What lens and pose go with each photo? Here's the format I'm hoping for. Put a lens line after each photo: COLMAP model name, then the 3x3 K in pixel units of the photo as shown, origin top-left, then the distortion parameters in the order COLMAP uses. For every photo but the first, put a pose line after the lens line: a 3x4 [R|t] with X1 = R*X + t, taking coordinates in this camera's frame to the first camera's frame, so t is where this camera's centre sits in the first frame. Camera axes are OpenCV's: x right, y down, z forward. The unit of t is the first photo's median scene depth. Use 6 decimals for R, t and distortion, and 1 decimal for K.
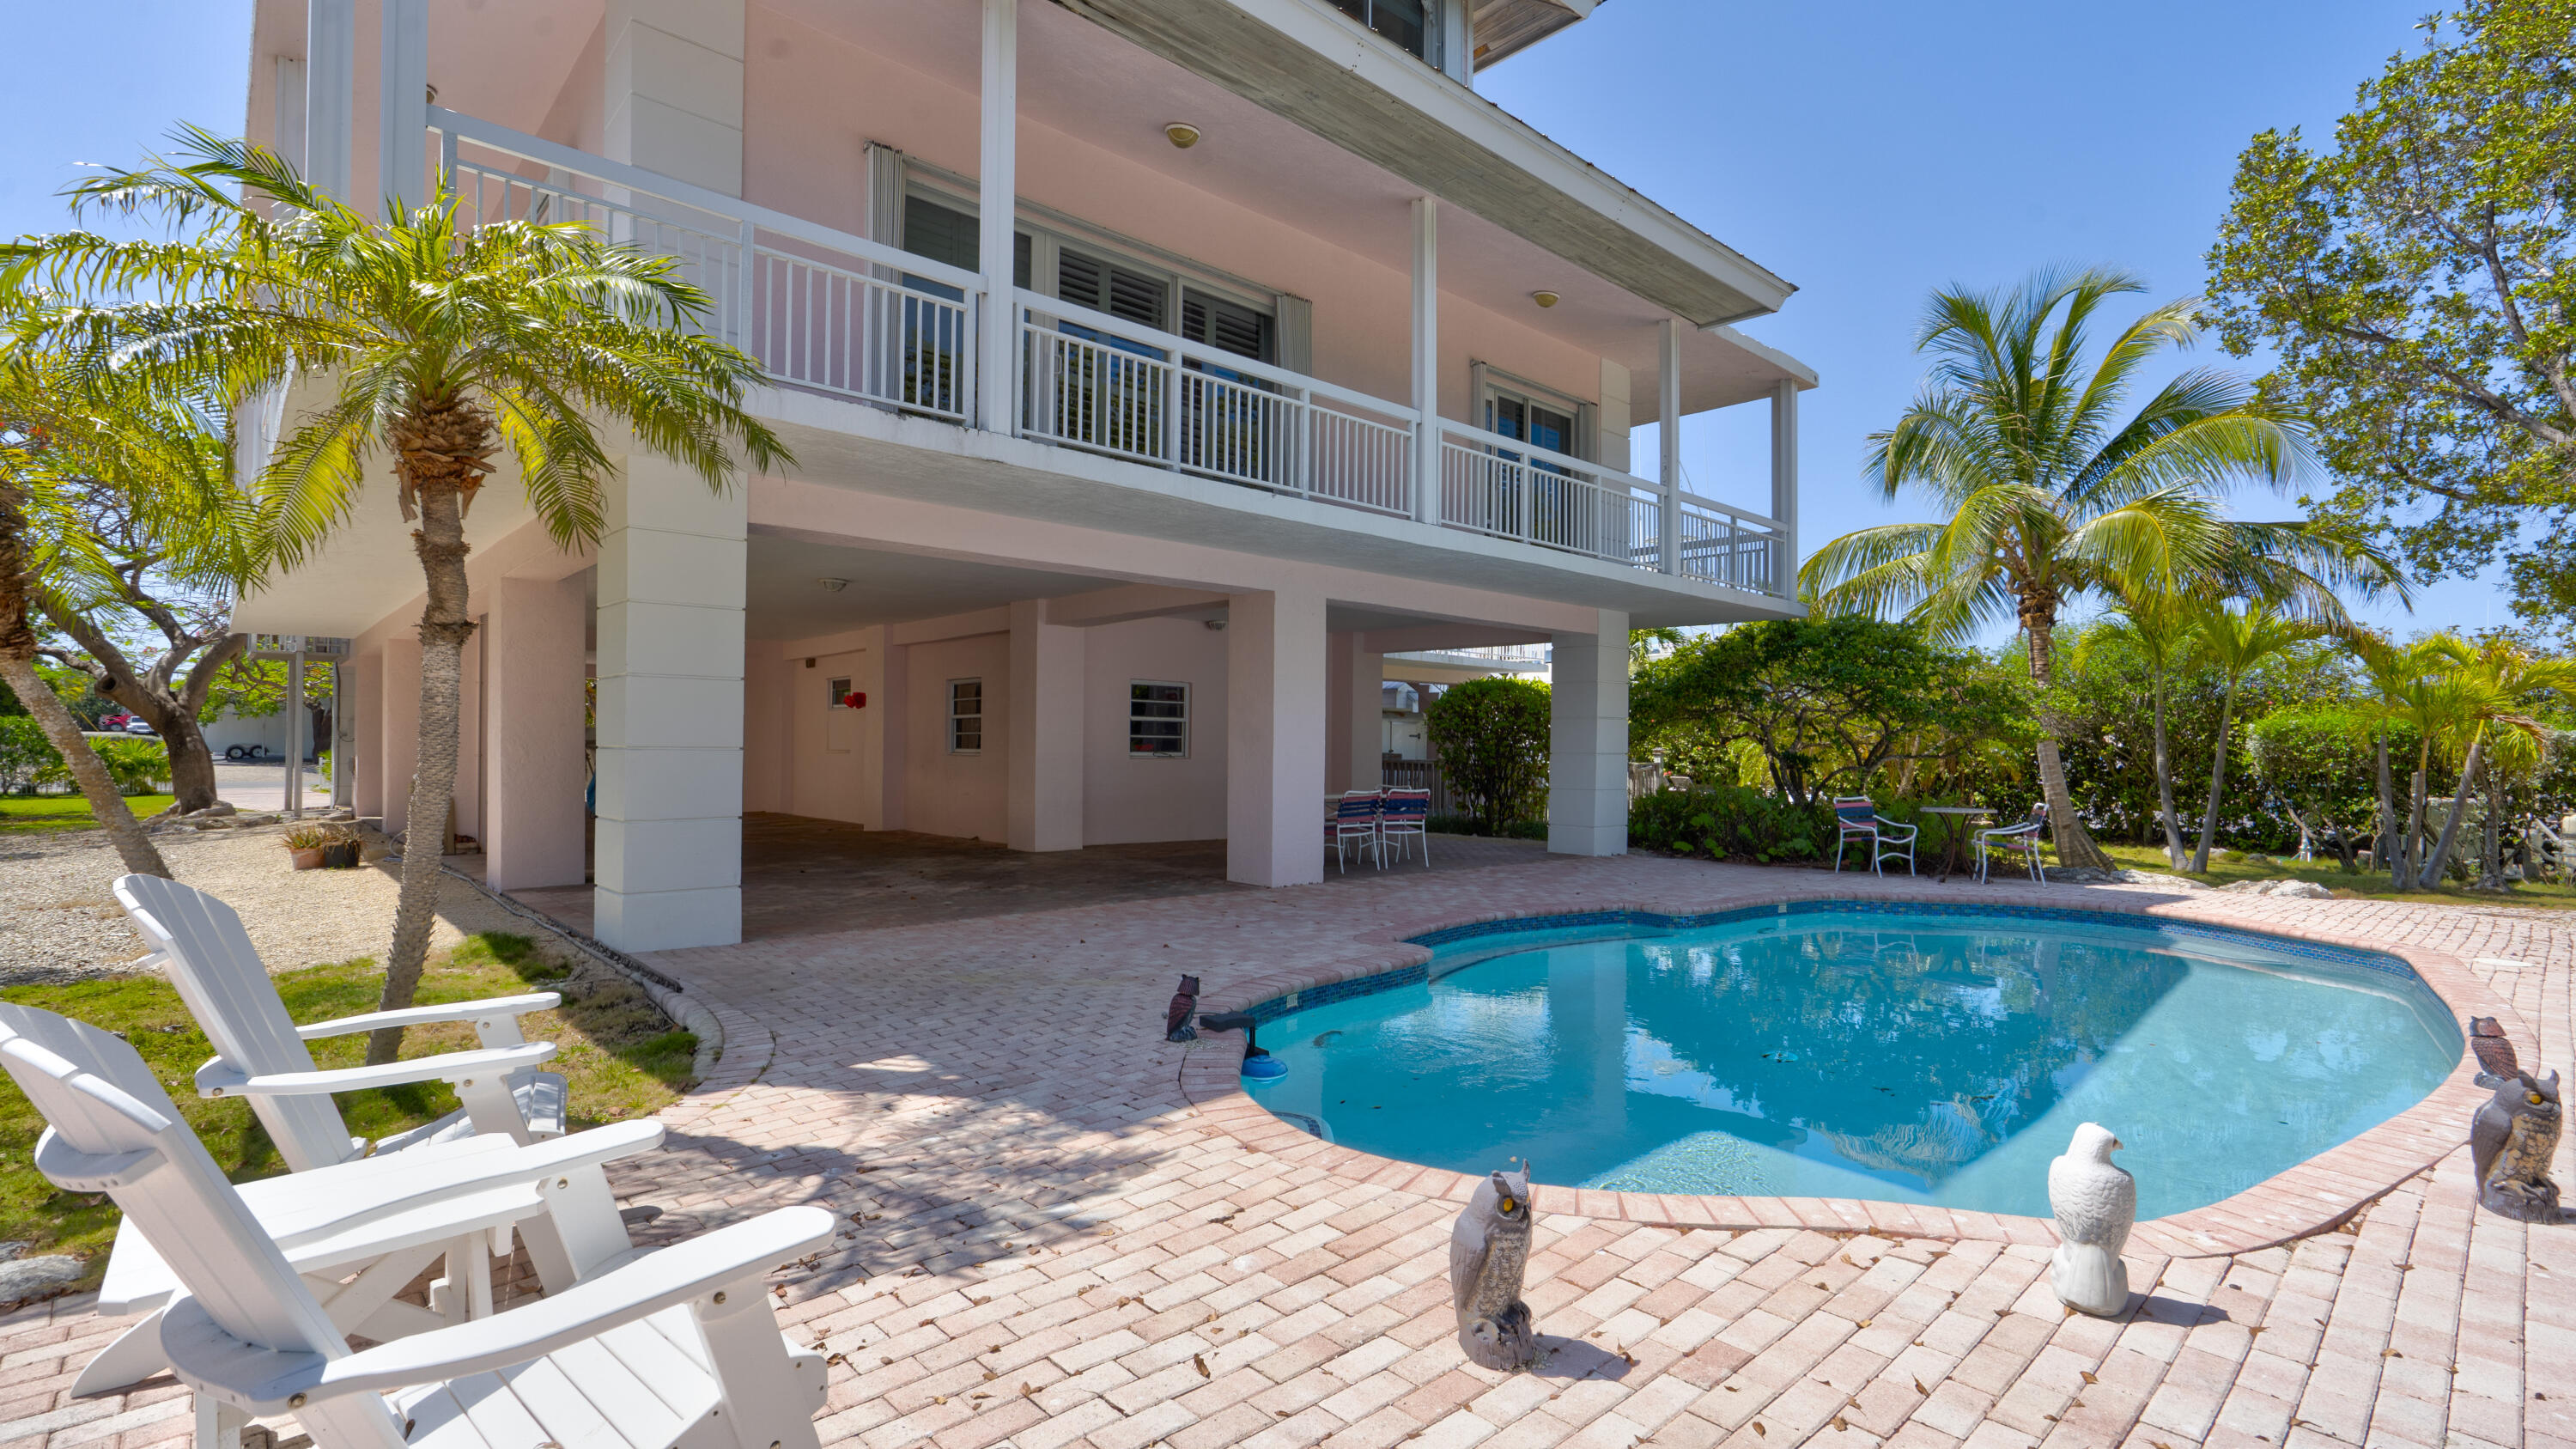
lens RADIAL K [[1172.2, 0, 1295.9], [0, 1172.2, 730.3], [0, 0, 1]] dist [0.000053, 0.001157]
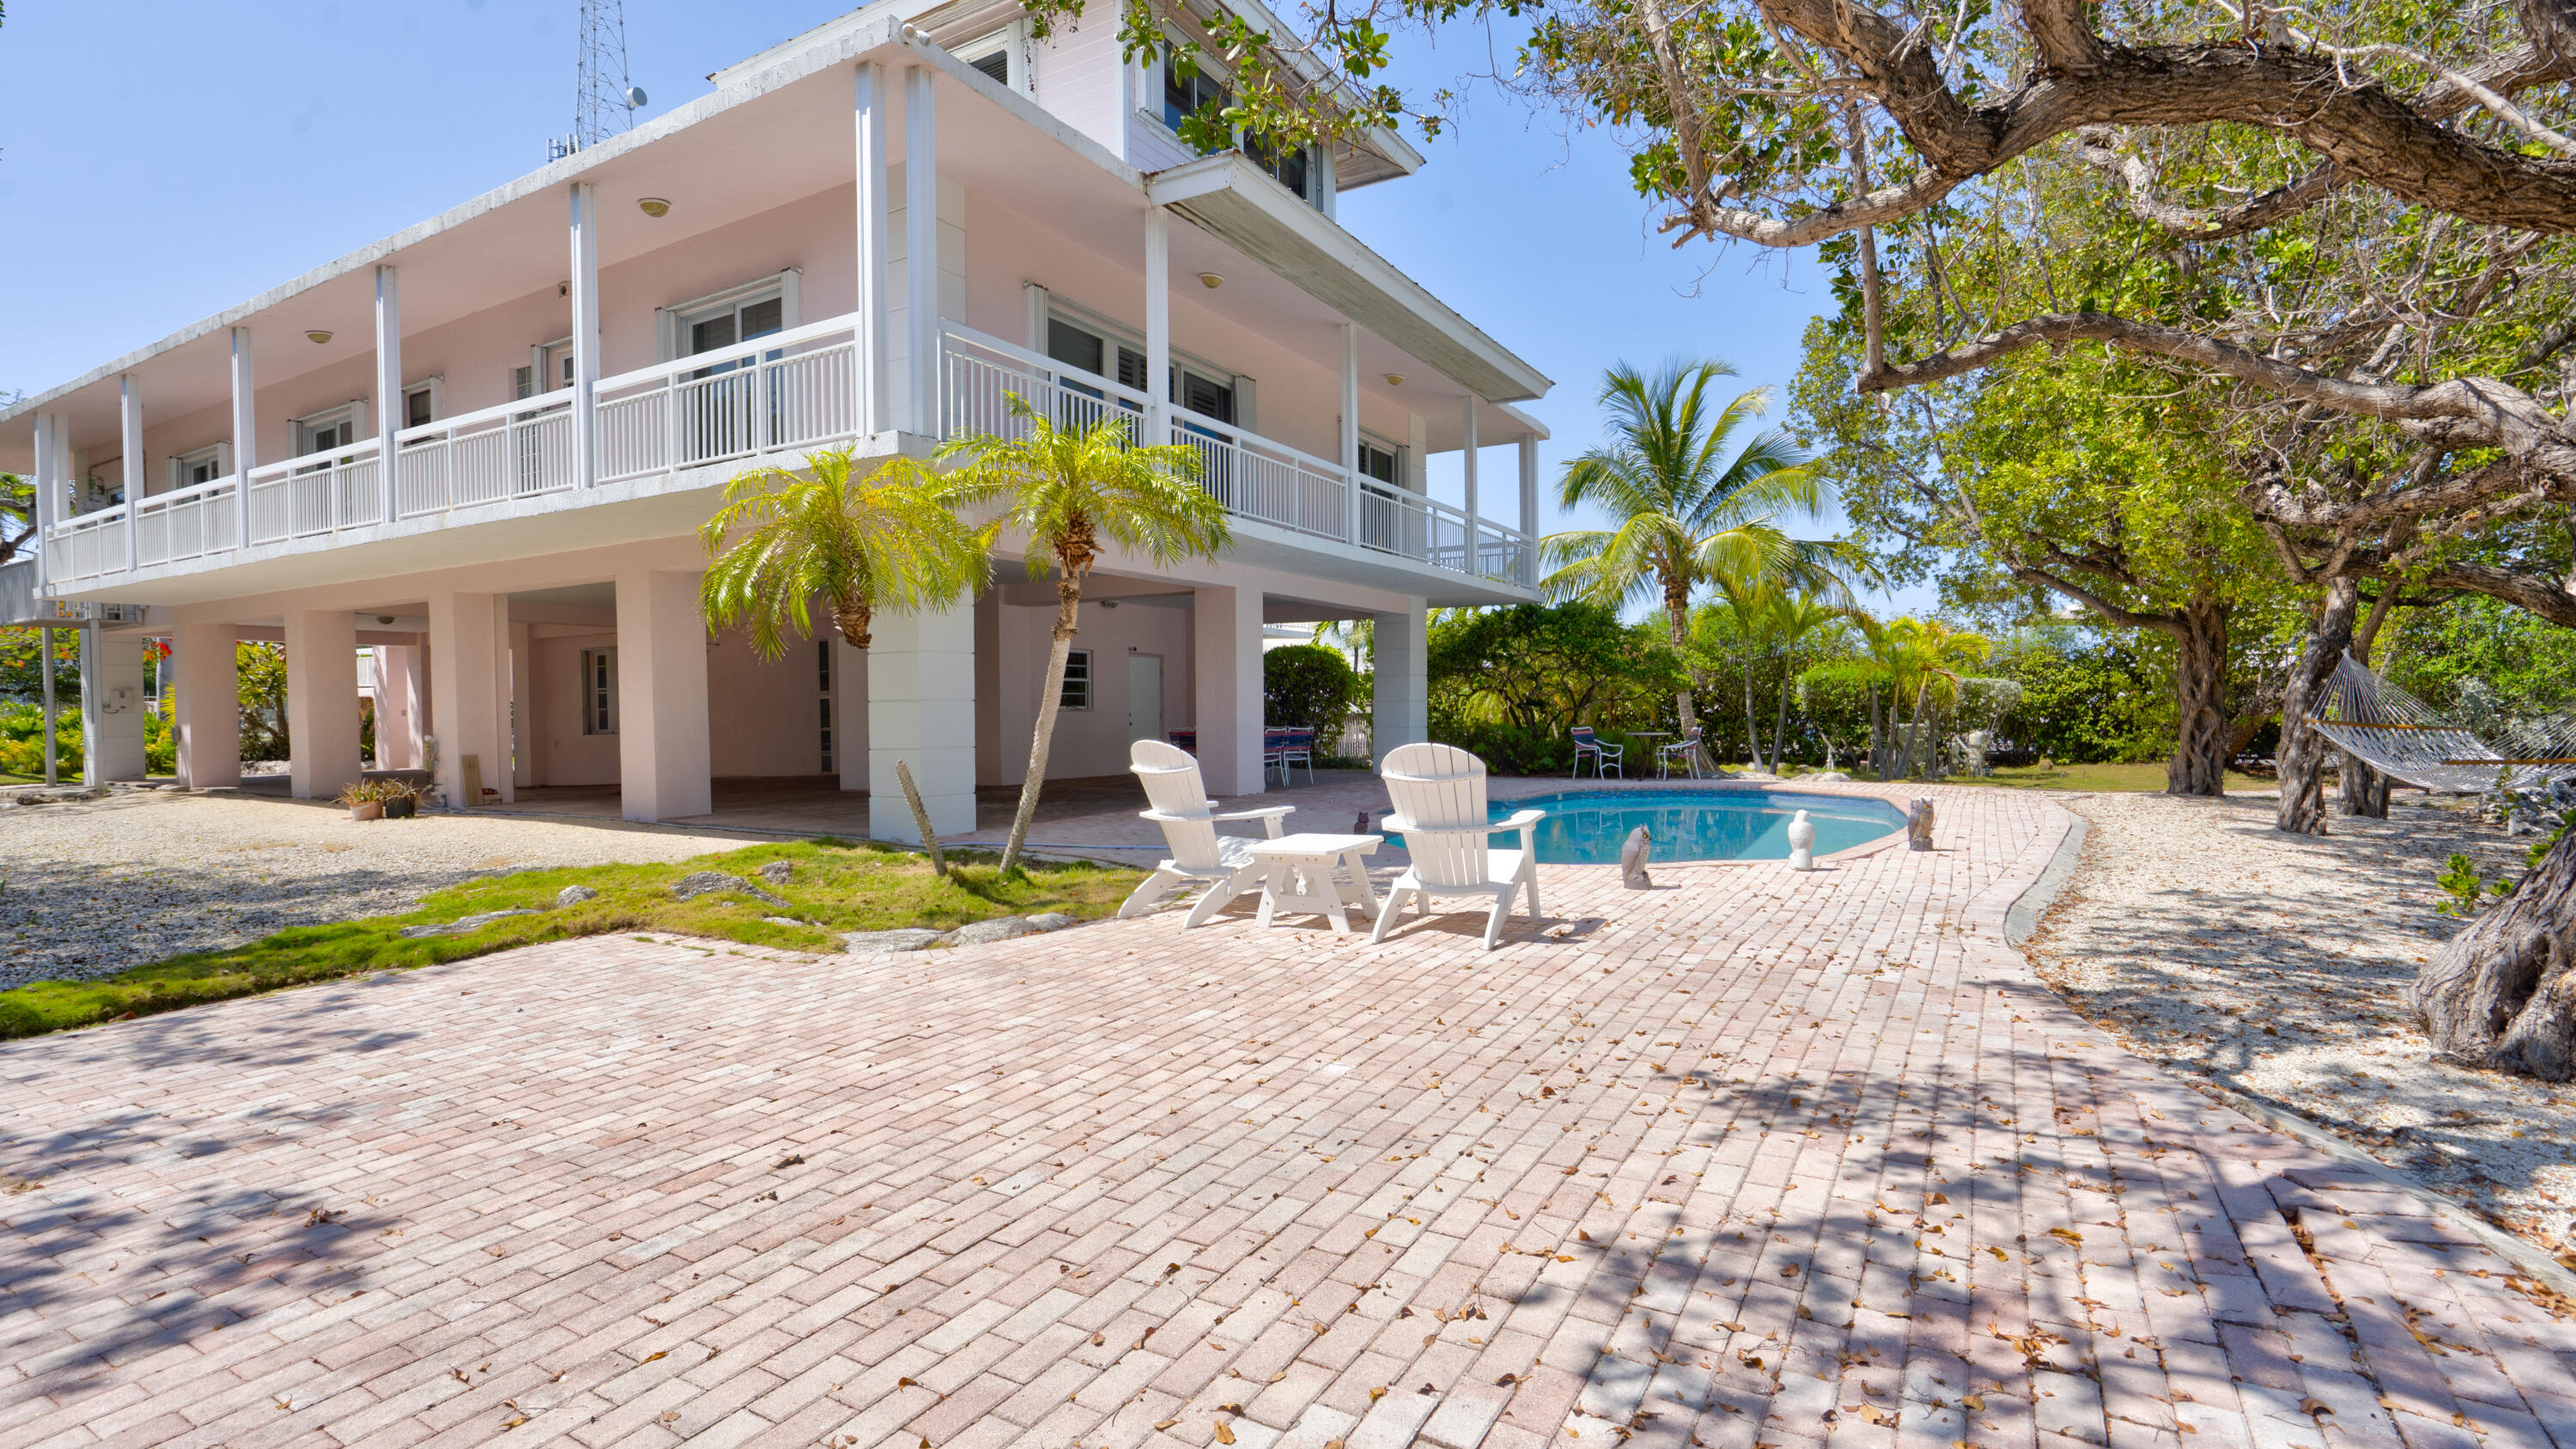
lens RADIAL K [[1172.2, 0, 1295.9], [0, 1172.2, 730.3], [0, 0, 1]] dist [0.000053, 0.001157]
pose [[0.957869, -0.022741, 0.286302, -0.257180], [0.013197, 0.999292, 0.035221, 0.003665], [-0.286901, -0.029959, 0.957492, -0.271912]]
